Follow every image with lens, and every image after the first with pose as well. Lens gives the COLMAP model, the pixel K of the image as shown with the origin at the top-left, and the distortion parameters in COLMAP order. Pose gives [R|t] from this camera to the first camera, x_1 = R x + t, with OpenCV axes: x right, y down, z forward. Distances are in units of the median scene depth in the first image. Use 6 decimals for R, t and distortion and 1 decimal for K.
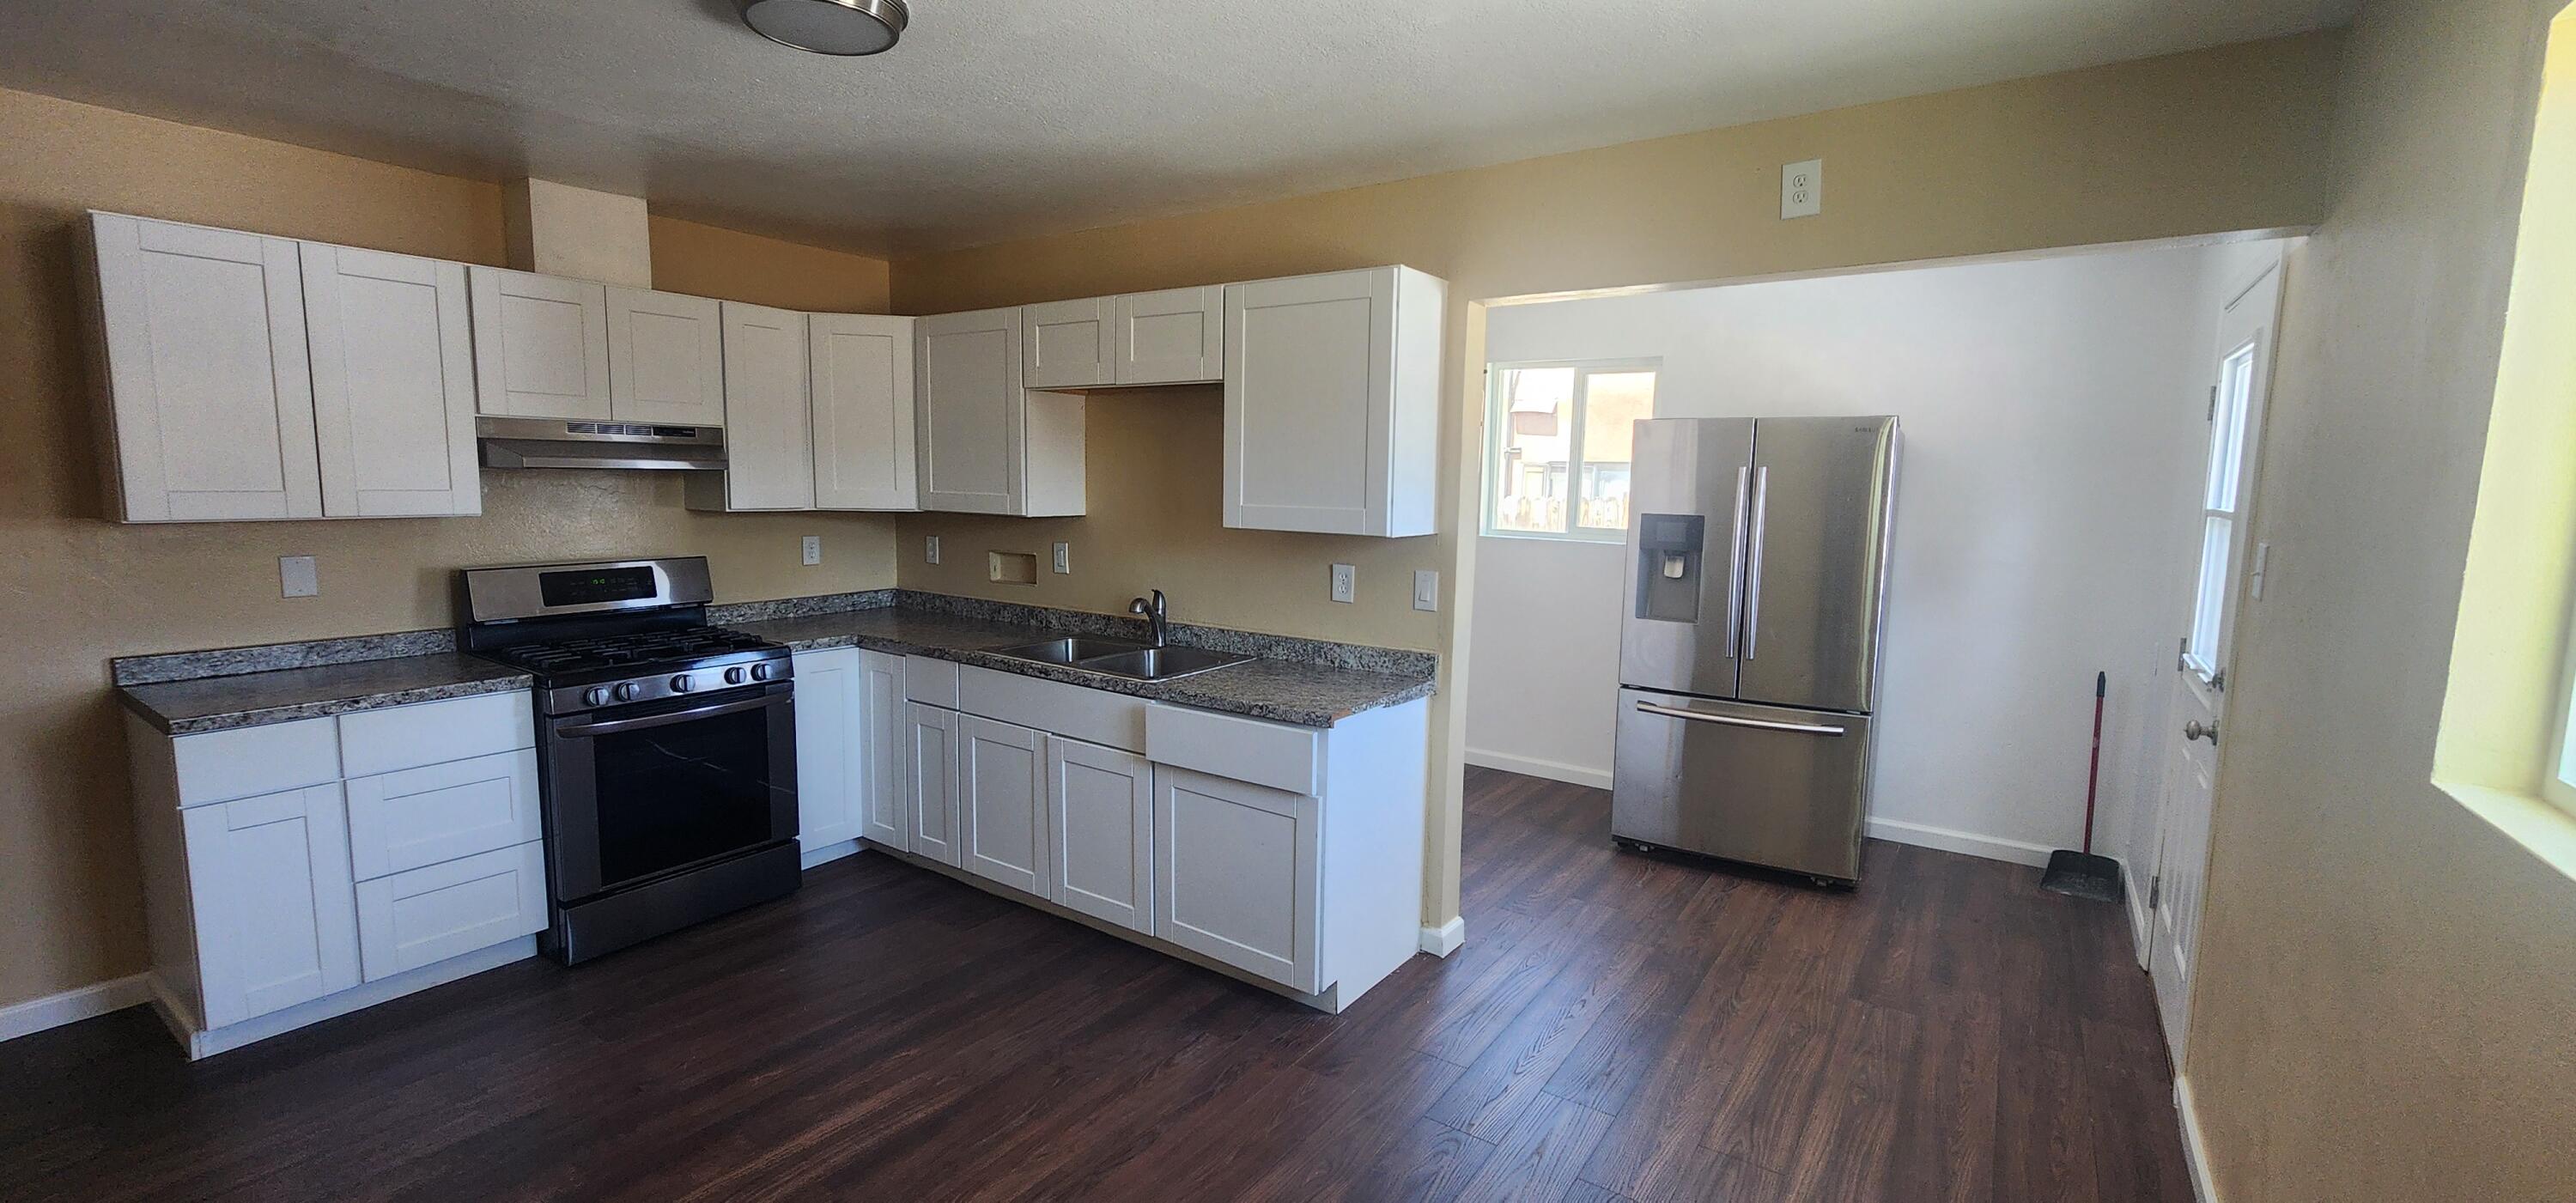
lens RADIAL K [[1052.7, 0, 1264.9], [0, 1052.7, 610.3], [0, 0, 1]] dist [0.000777, 0.000038]
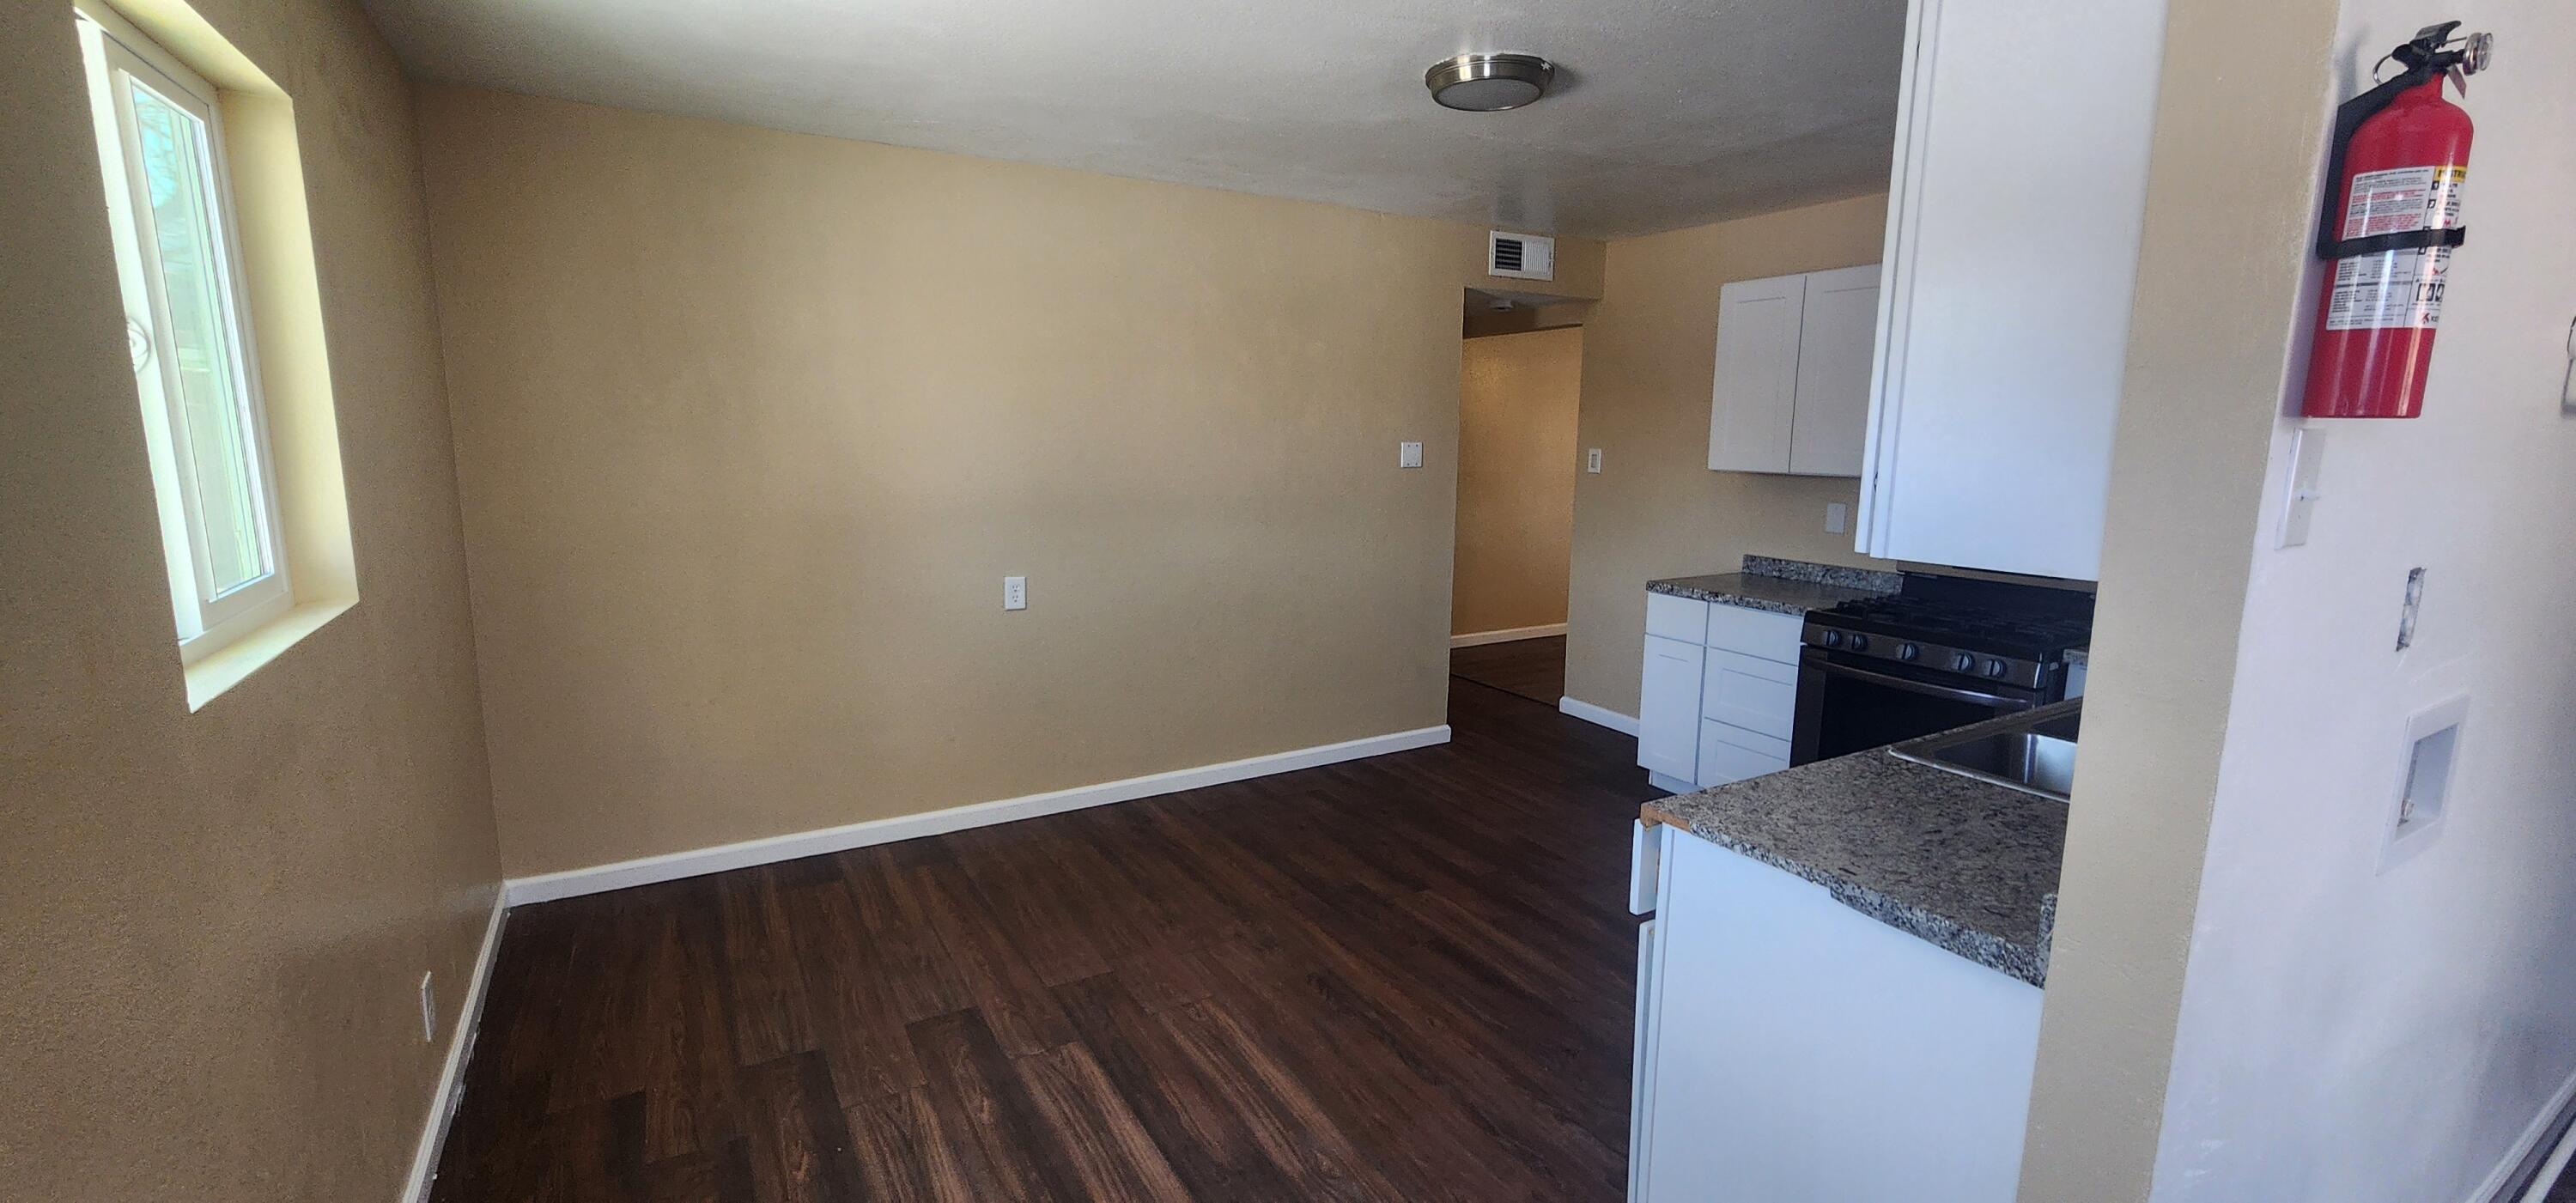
lens RADIAL K [[1052.7, 0, 1269.8], [0, 1052.7, 592.8], [0, 0, 1]] dist [0.000777, 0.000038]
pose [[-0.411961, 0.122120, -0.902981, 0.822849], [-0.134437, 0.971988, 0.192785, -0.134044], [0.901230, 0.200814, -0.384004, 1.156887]]
